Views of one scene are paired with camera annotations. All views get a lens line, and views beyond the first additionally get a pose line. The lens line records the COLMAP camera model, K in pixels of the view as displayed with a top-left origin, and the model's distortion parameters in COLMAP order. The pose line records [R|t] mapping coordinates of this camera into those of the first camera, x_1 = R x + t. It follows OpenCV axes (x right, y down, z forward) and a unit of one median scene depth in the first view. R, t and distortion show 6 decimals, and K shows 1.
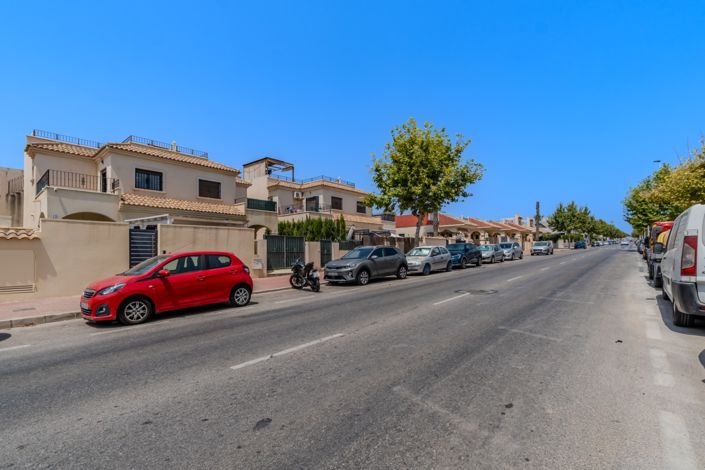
lens RADIAL K [[325.4, 0, 357.5], [0, 325.4, 233.1], [0, 0, 1]] dist [-0.008559, -0.000311]
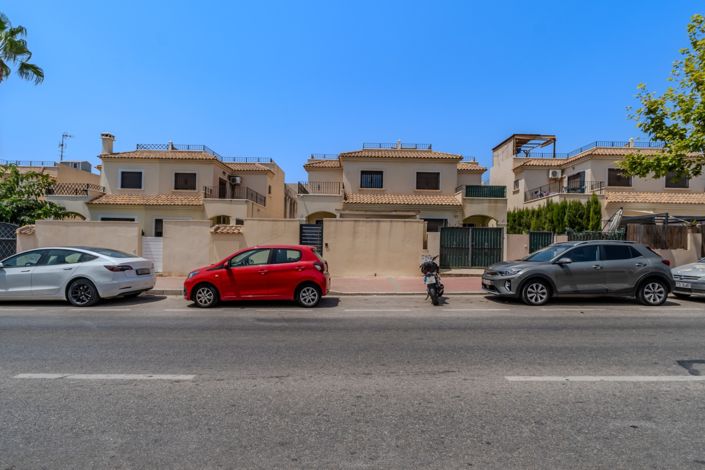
lens RADIAL K [[325.4, 0, 357.5], [0, 325.4, 233.1], [0, 0, 1]] dist [-0.008559, -0.000311]
pose [[0.633352, -0.005885, -0.773842, 0.209345], [0.023561, 0.999654, 0.011681, 0.006999], [0.773505, -0.025631, 0.633271, 0.269385]]
